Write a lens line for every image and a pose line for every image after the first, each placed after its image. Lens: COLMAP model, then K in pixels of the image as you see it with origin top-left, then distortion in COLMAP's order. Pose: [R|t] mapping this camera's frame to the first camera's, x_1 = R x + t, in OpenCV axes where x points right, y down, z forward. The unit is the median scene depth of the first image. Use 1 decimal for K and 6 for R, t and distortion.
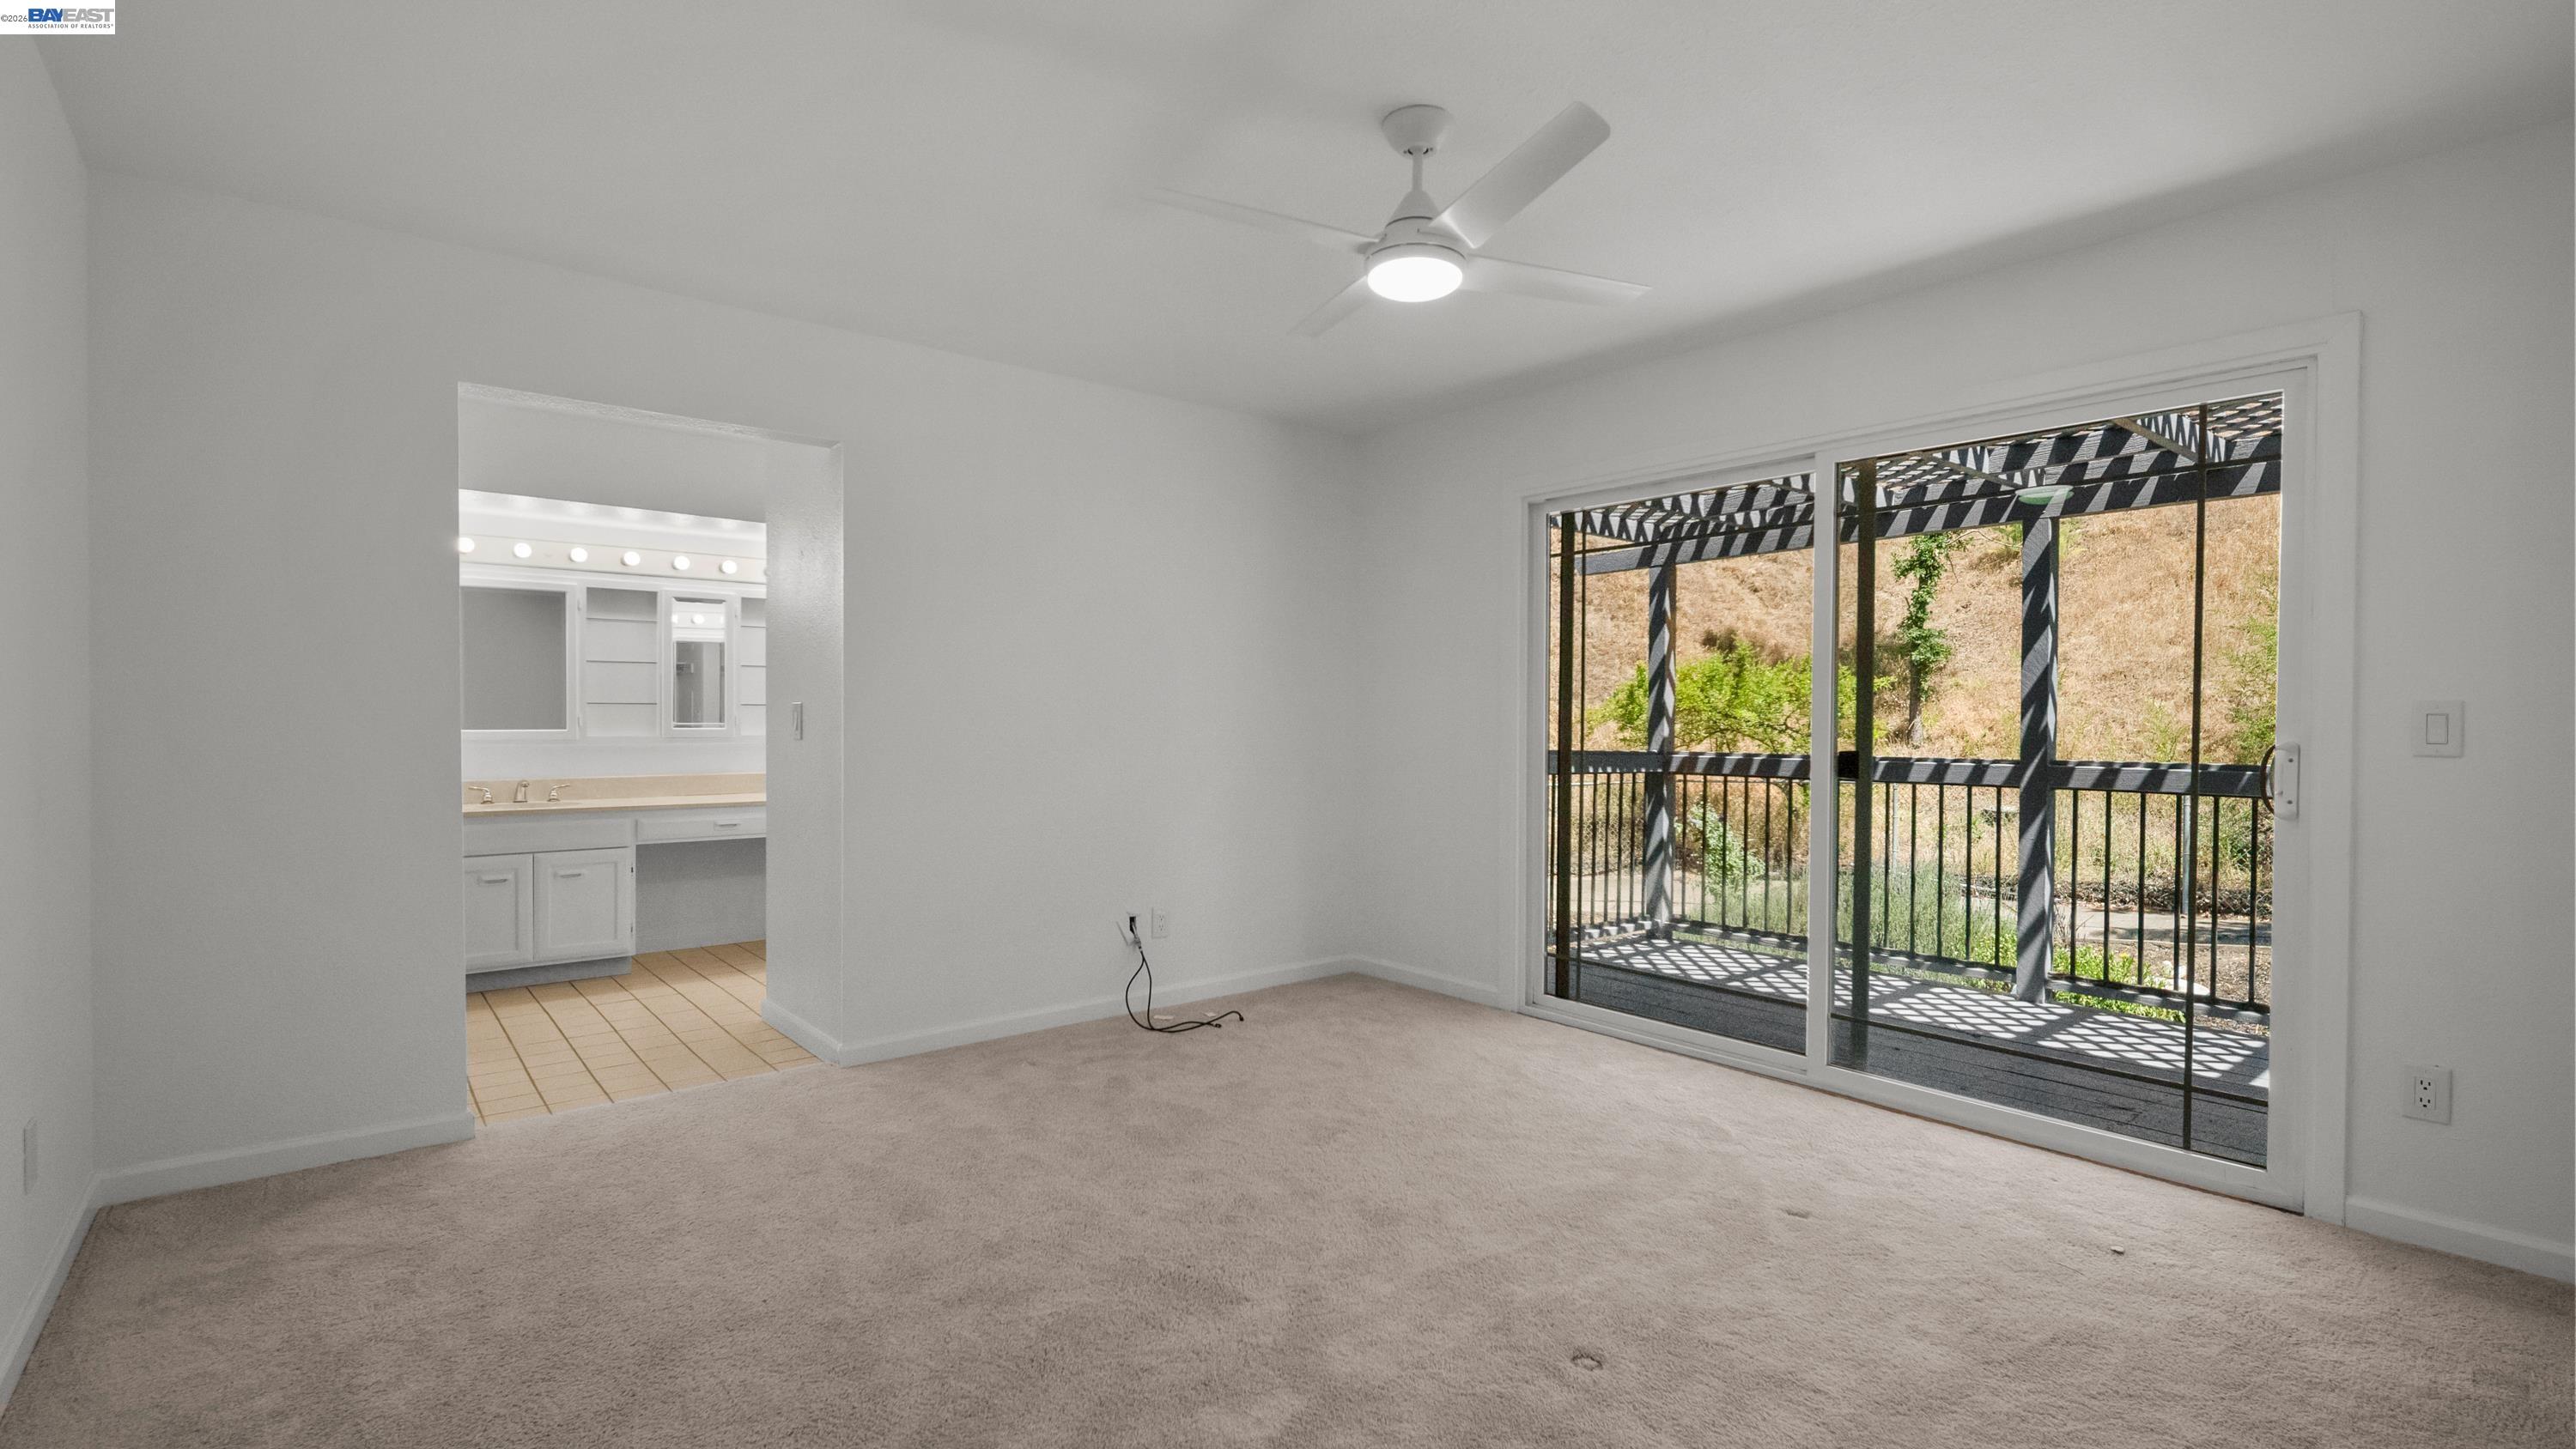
lens RADIAL K [[1152.1, 0, 1283.5], [0, 1152.1, 735.6], [0, 0, 1]] dist [0.012722, -0.007178]
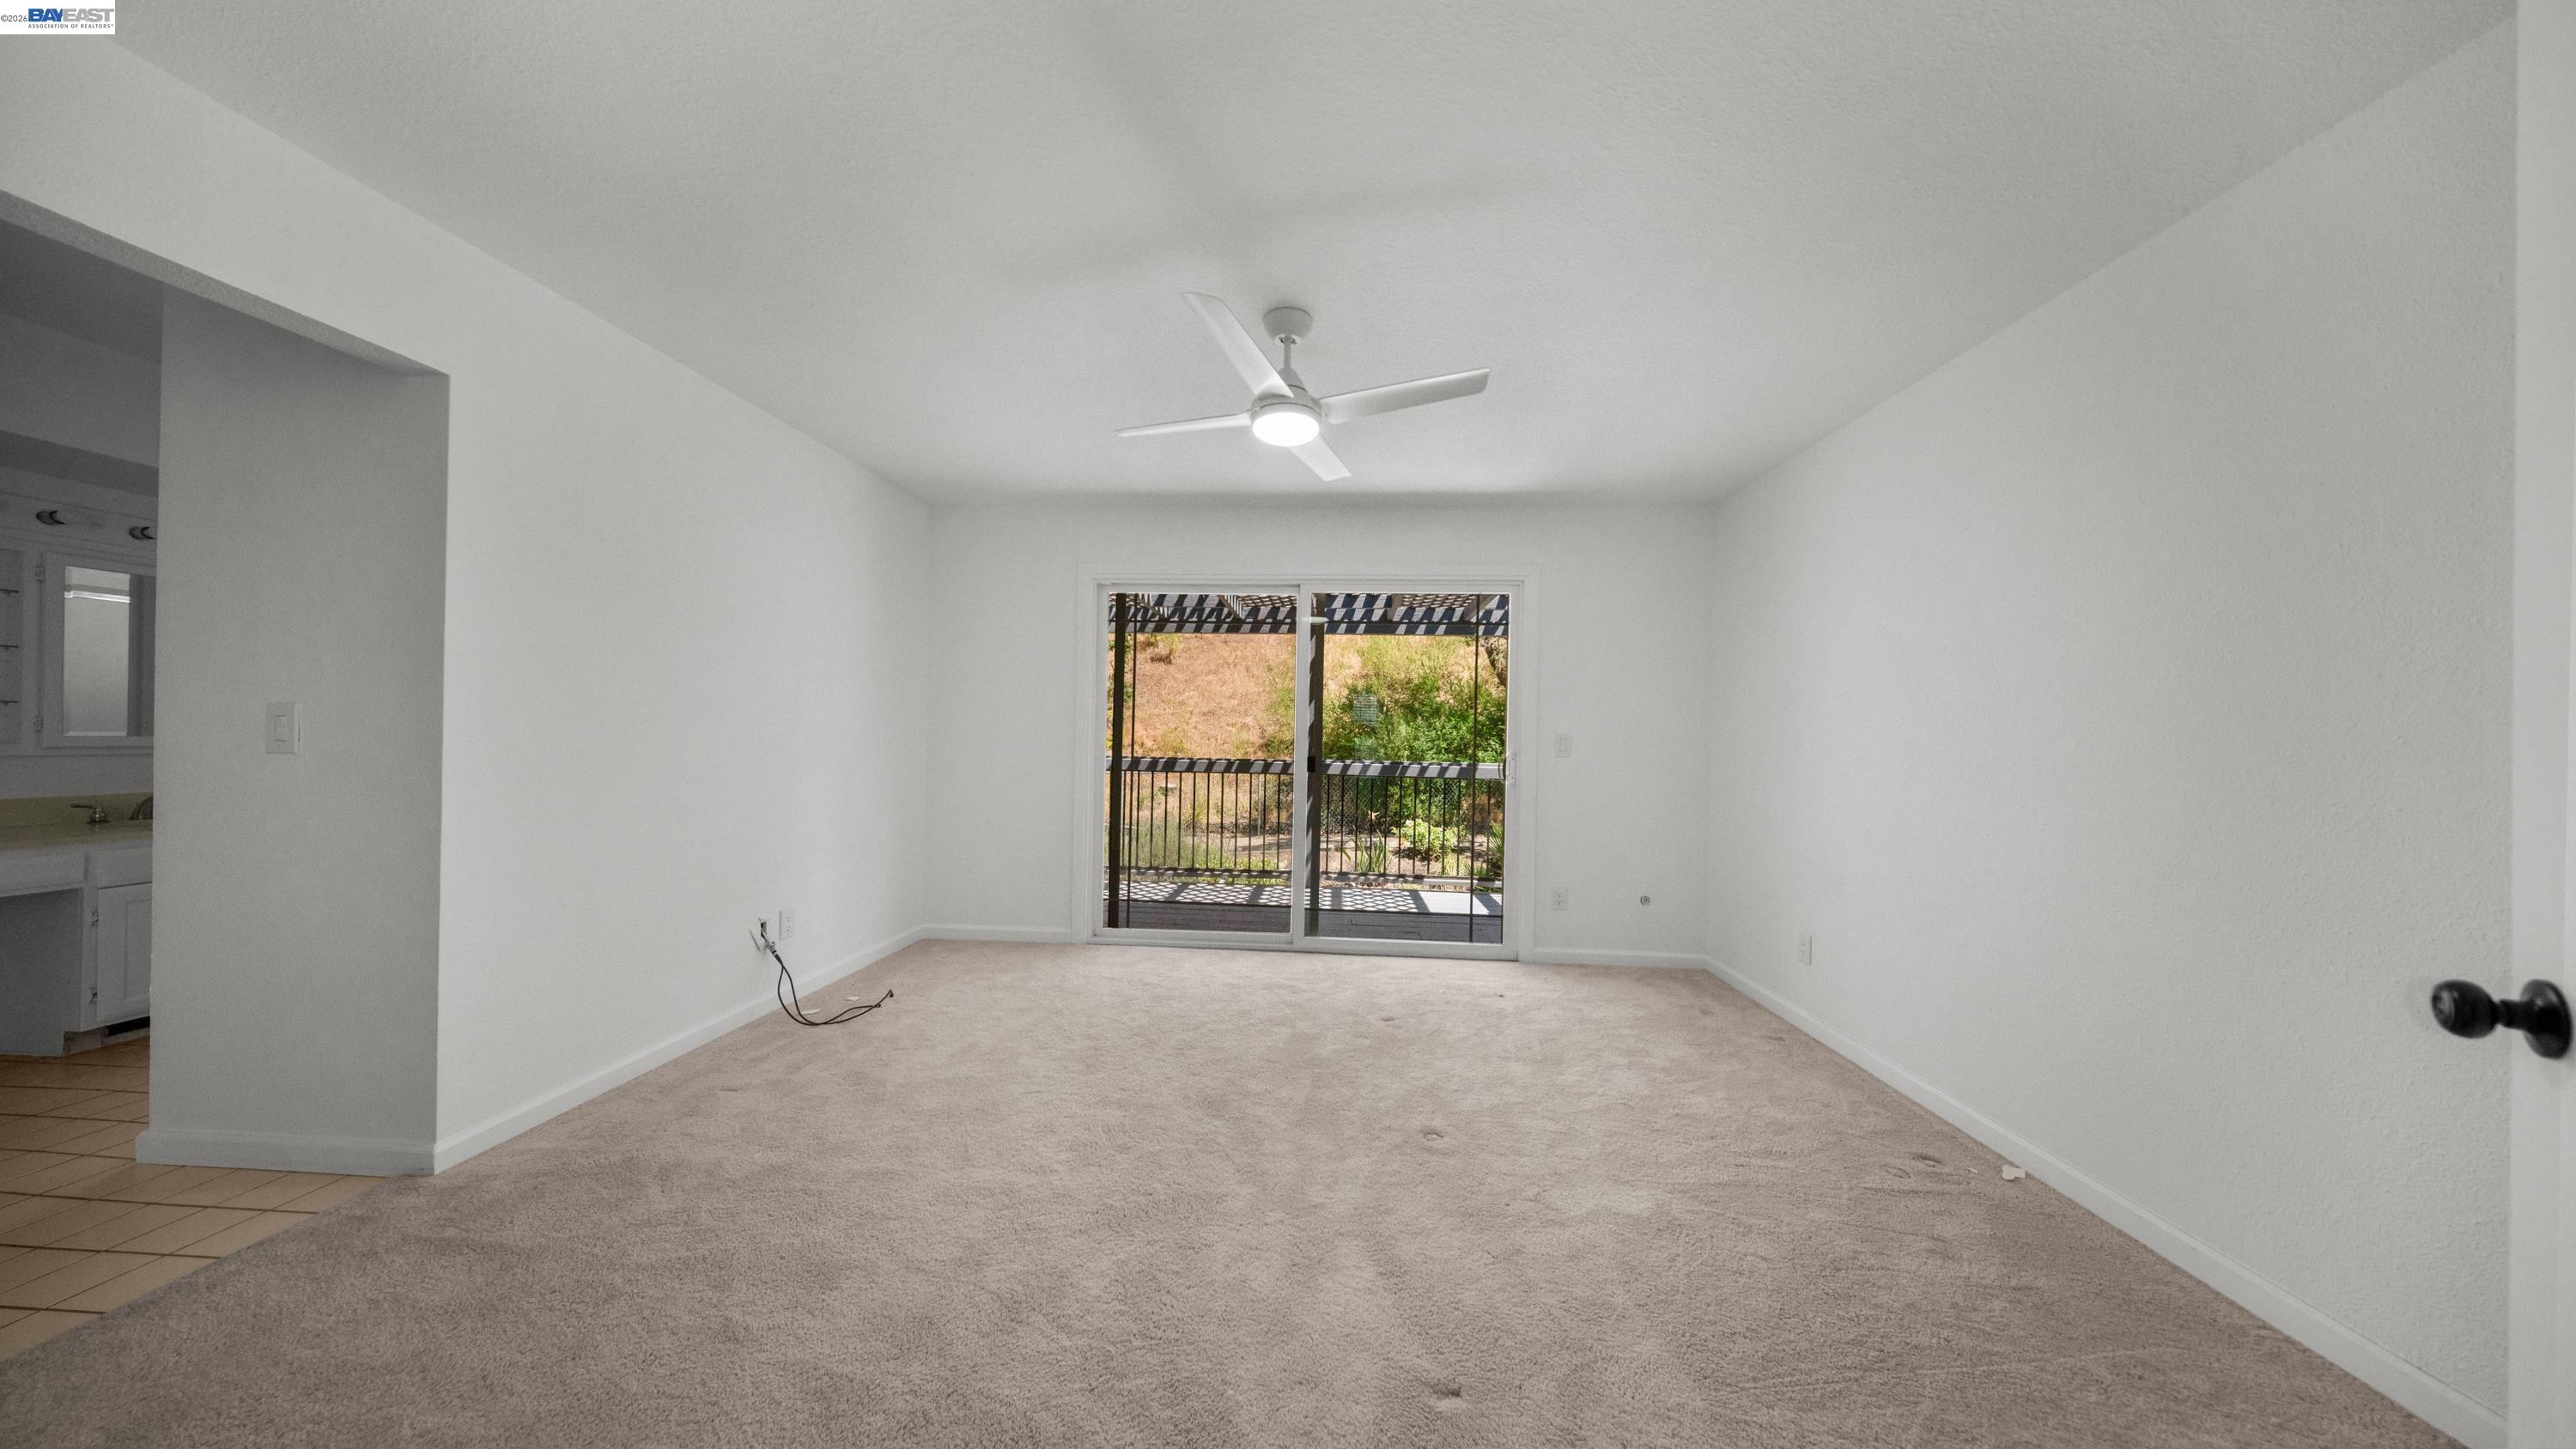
lens RADIAL K [[754.4, 0, 1288.0], [0, 754.4, 724.5], [0, 0, 1]] dist [0.000431, -0.000009]
pose [[0.687178, 0.020621, 0.726197, -0.330194], [-0.001813, 0.999643, -0.026670, -0.002499], [-0.726487, 0.017011, 0.686970, 0.208419]]
